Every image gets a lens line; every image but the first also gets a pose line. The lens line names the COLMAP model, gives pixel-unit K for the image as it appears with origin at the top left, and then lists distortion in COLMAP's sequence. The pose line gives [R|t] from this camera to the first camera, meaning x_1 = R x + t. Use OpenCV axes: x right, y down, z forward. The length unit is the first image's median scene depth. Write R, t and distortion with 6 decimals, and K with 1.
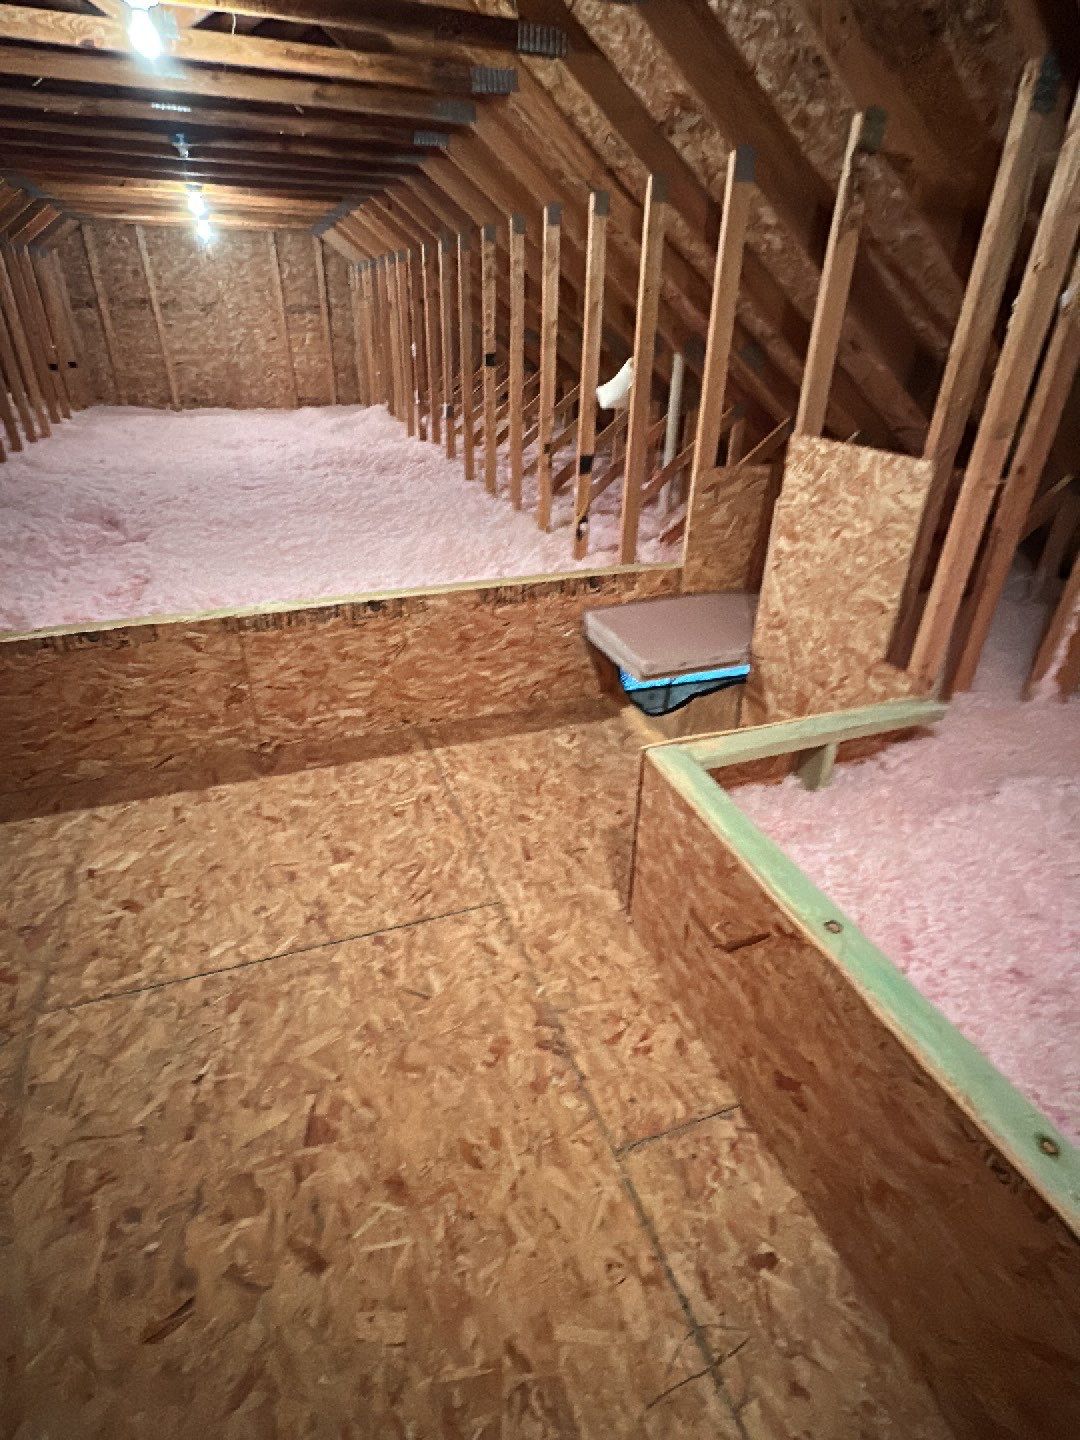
lens RADIAL K [[738.0, 0, 538.7], [0, 738.0, 719.3], [0, 0, 1]] dist [0.004093, 0.000679]
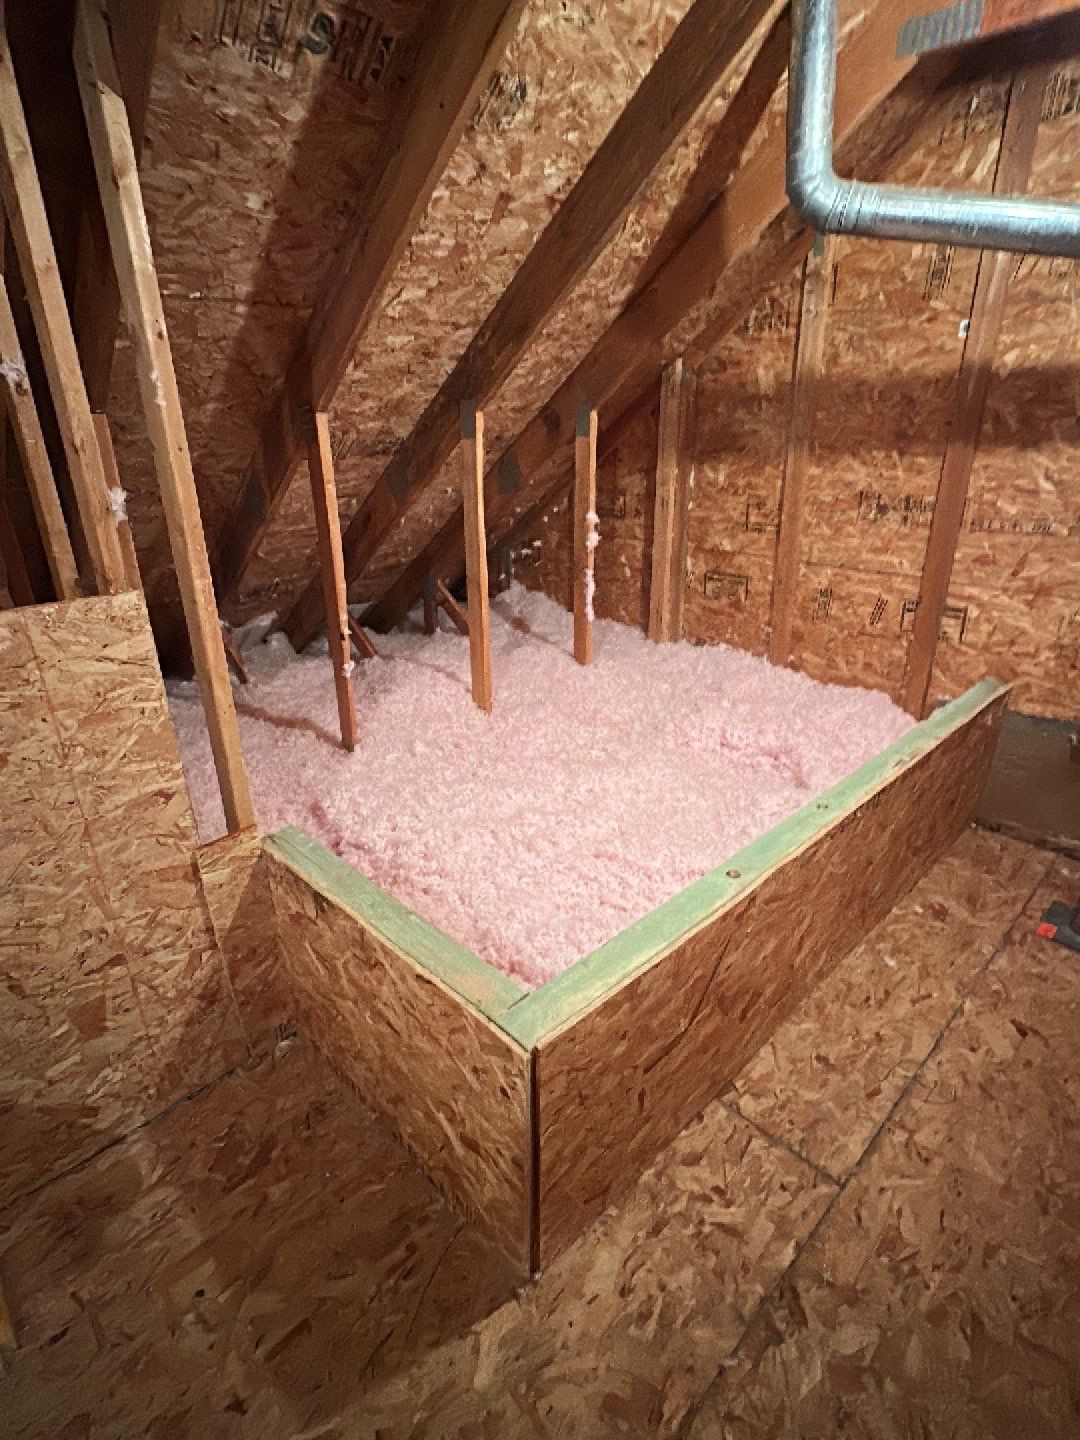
lens RADIAL K [[738.0, 0, 538.1], [0, 738.0, 717.9], [0, 0, 1]] dist [0.004093, 0.000679]
pose [[-0.407098, -0.364567, 0.837474, -0.297322], [0.441281, 0.724281, 0.529800, -0.522345], [-0.799714, 0.585241, -0.133977, 0.956005]]
